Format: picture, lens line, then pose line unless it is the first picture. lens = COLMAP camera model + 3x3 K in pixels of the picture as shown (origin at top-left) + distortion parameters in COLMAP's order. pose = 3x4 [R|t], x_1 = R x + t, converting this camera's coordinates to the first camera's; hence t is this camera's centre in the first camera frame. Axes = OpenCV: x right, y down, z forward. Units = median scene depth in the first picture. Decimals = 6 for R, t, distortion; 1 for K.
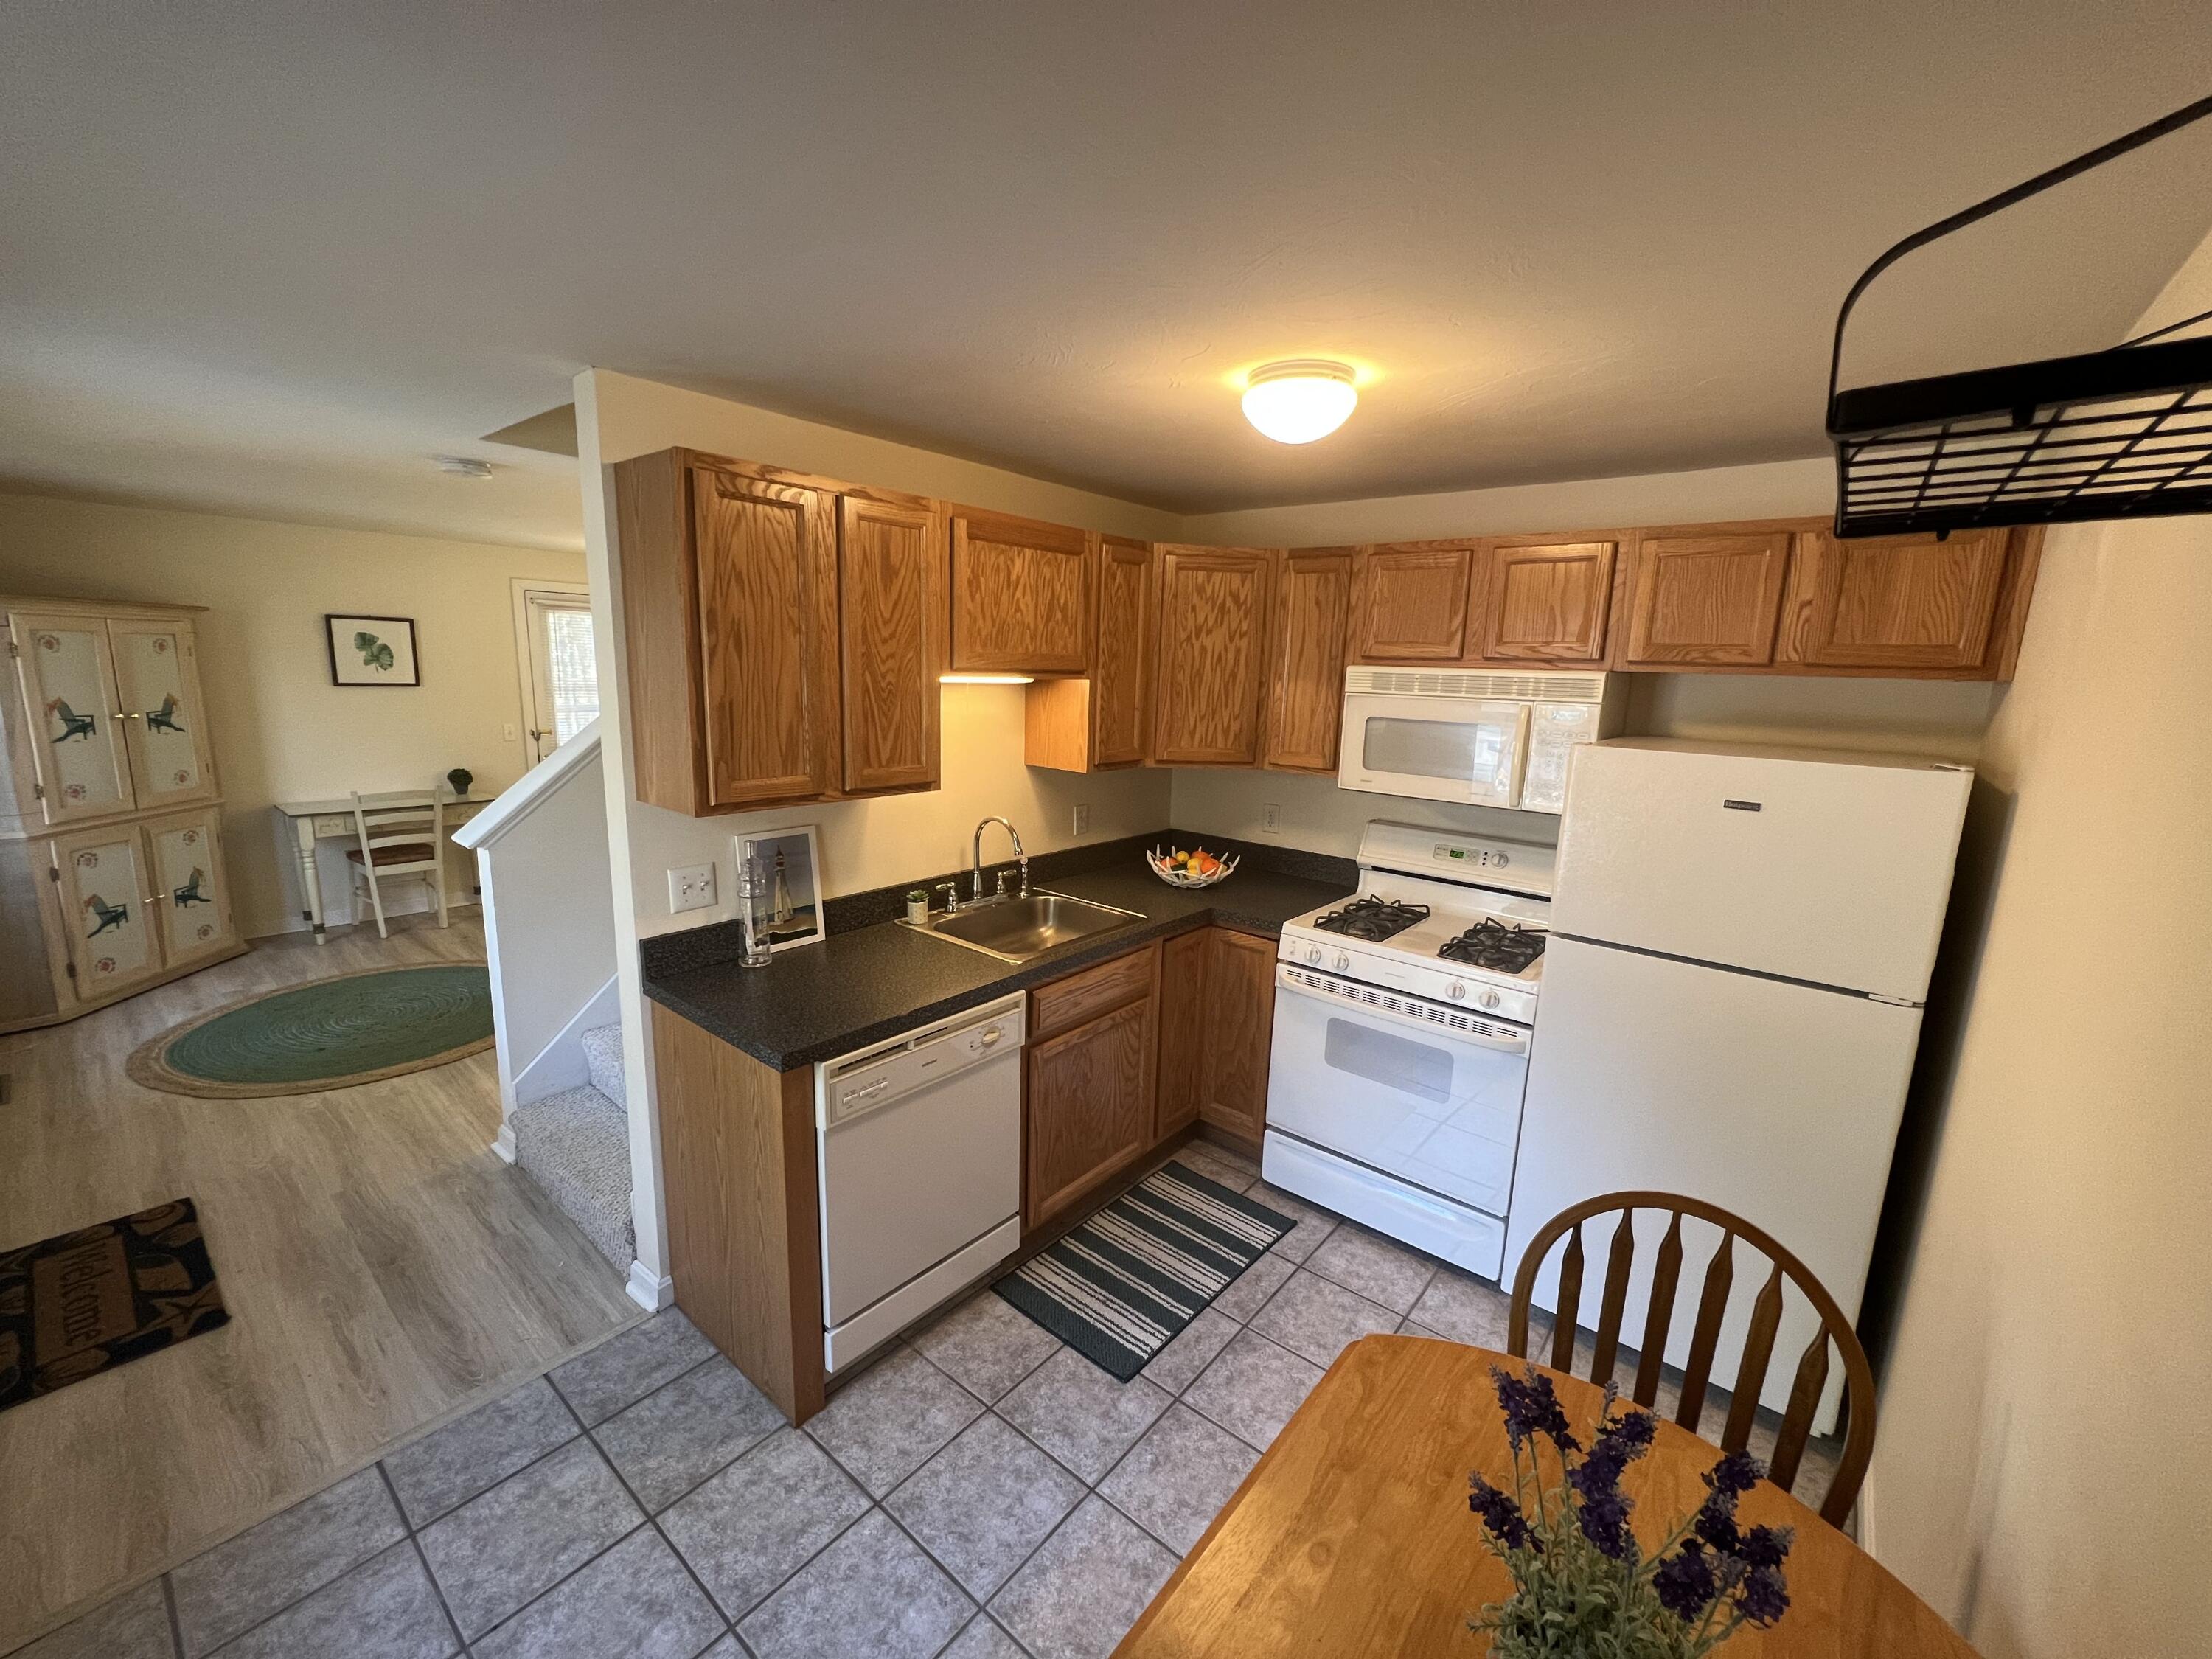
lens RADIAL K [[883.6, 0, 1106.2], [0, 883.6, 830.8], [0, 0, 1]] dist [0.001202, 0.000241]
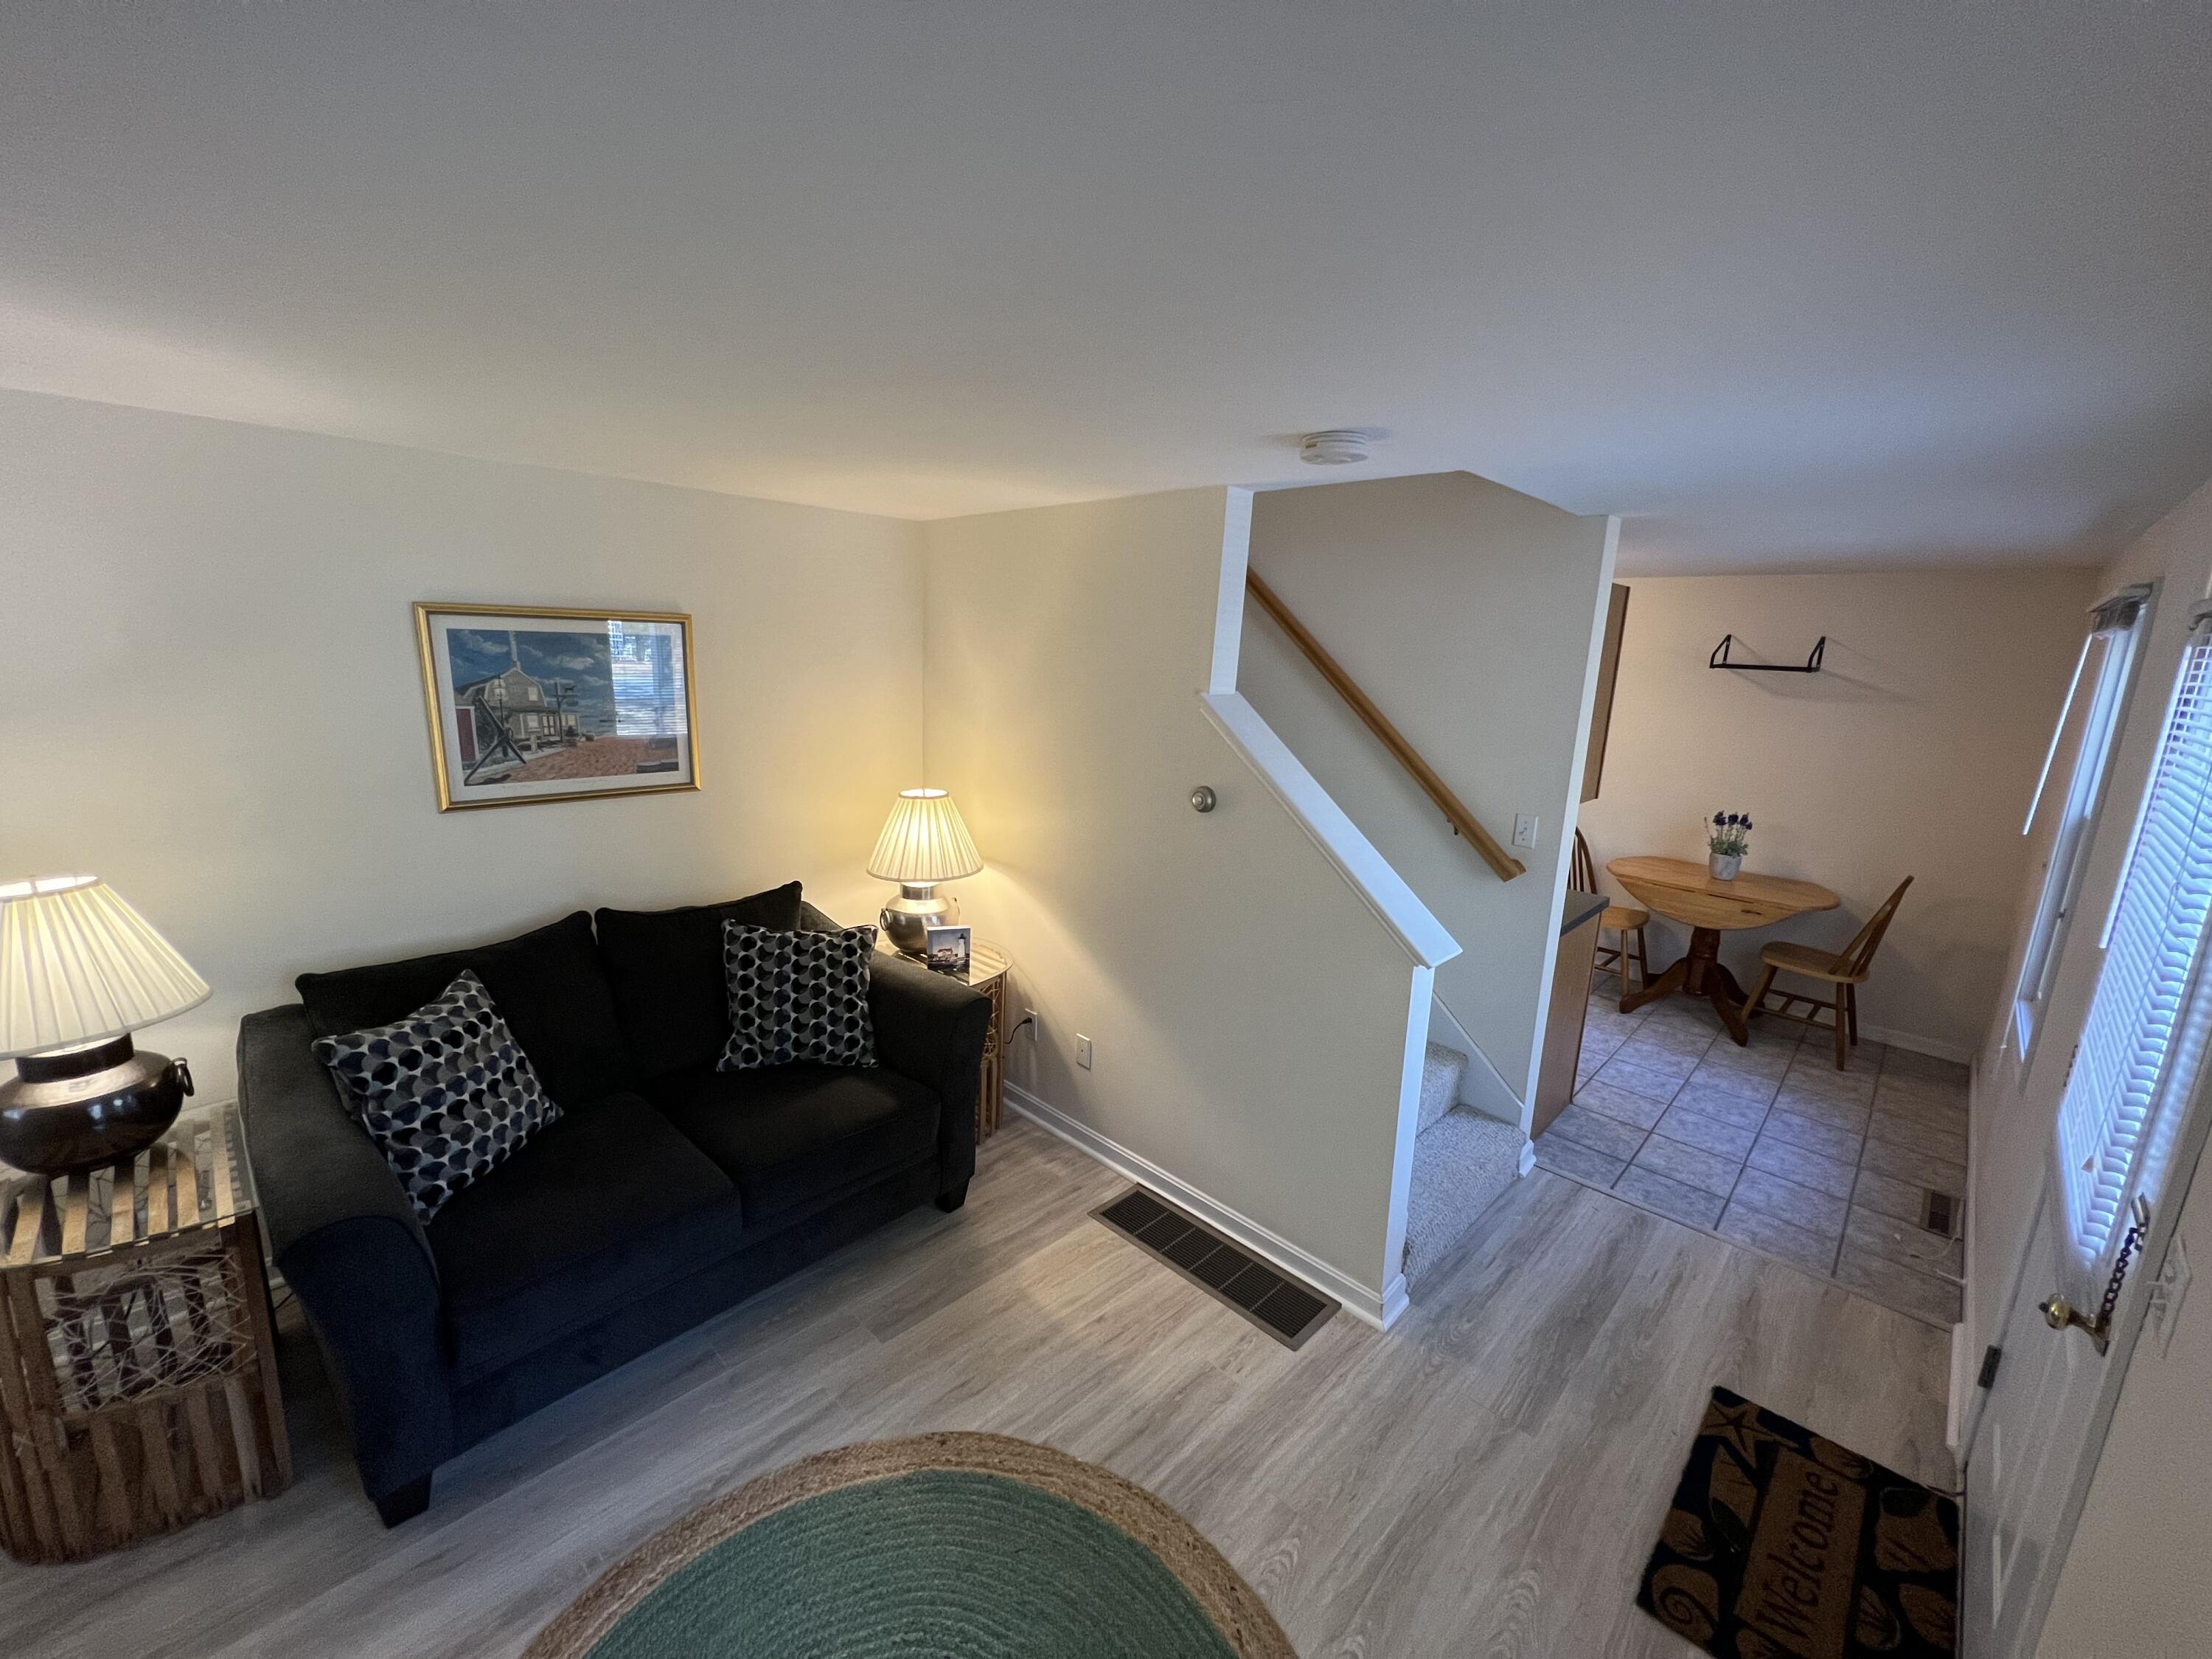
lens RADIAL K [[879.3, 0, 1111.3], [0, 879.3, 837.0], [0, 0, 1]] dist [-0.001426, 0.000008]
pose [[0.081881, -0.243638, 0.966404, -1.634981], [0.151538, 0.961429, 0.229545, -0.353967], [-0.985054, 0.127651, 0.115643, 1.296777]]
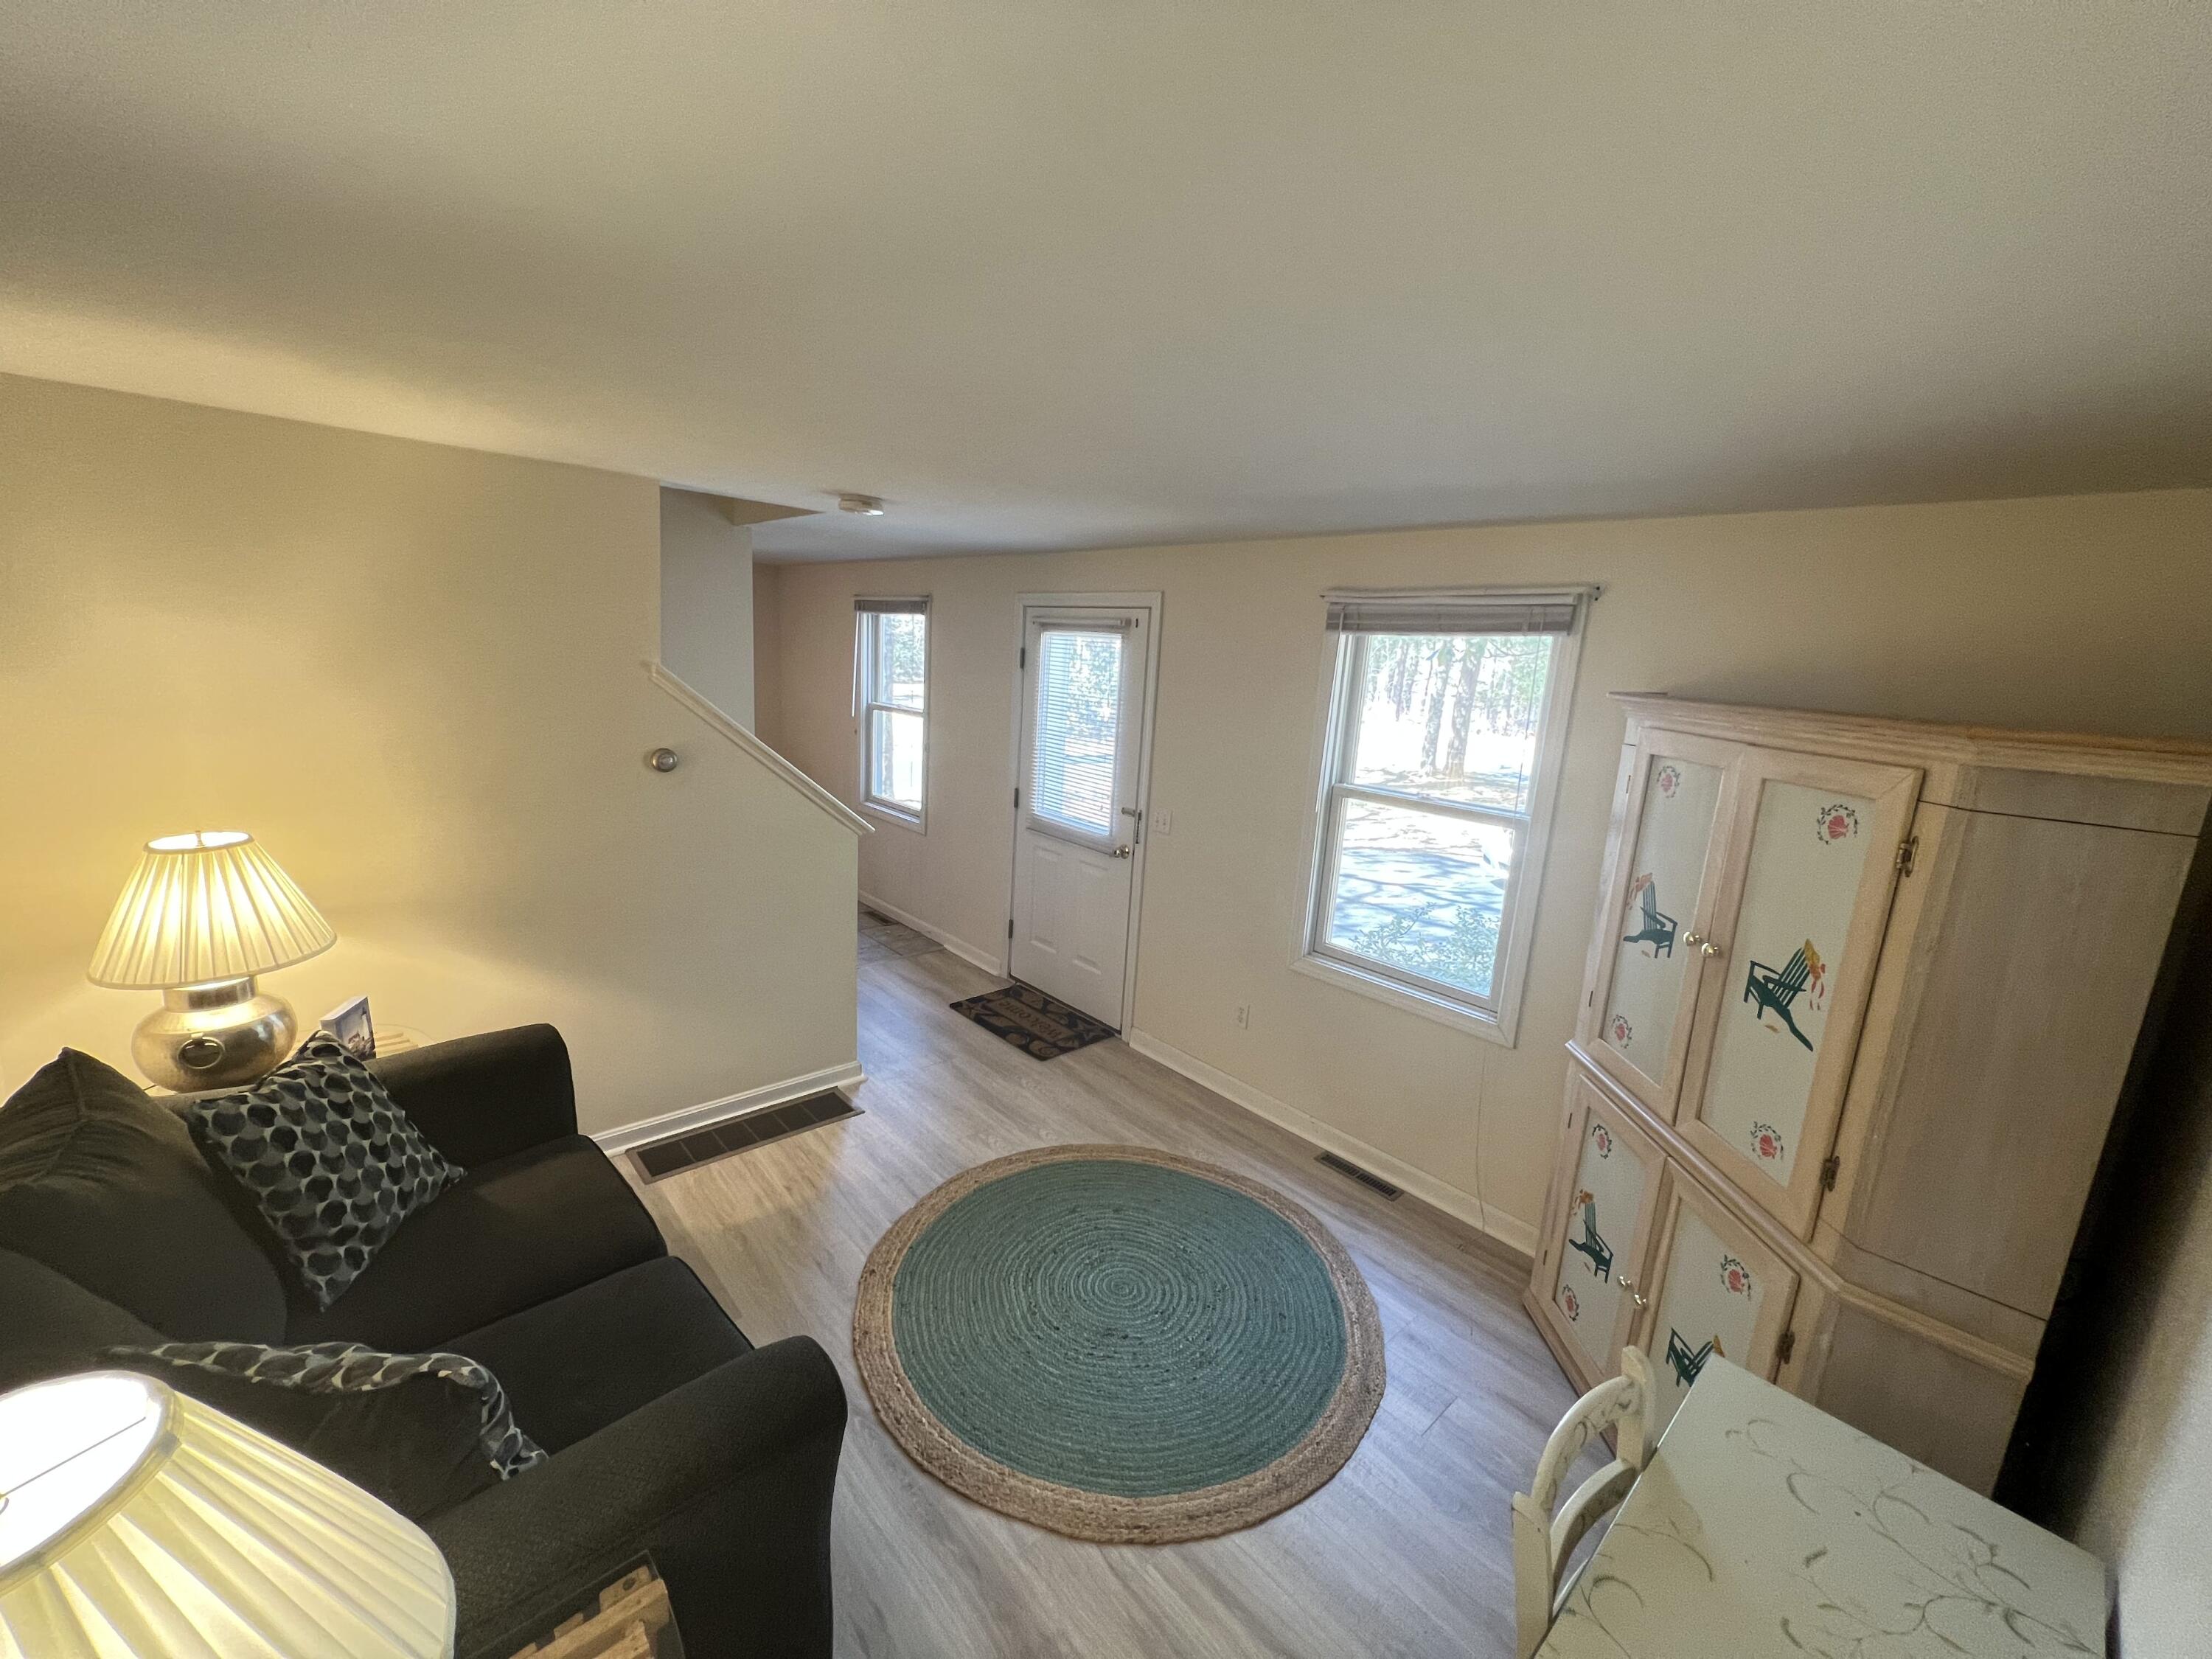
lens RADIAL K [[883.6, 0, 1106.2], [0, 883.6, 830.8], [0, 0, 1]] dist [0.001202, 0.000241]
pose [[-0.985207, -0.125894, 0.116268, -1.331642], [-0.072364, 0.920630, 0.383670, -0.544270], [-0.155341, 0.369581, -0.916122, 2.311786]]
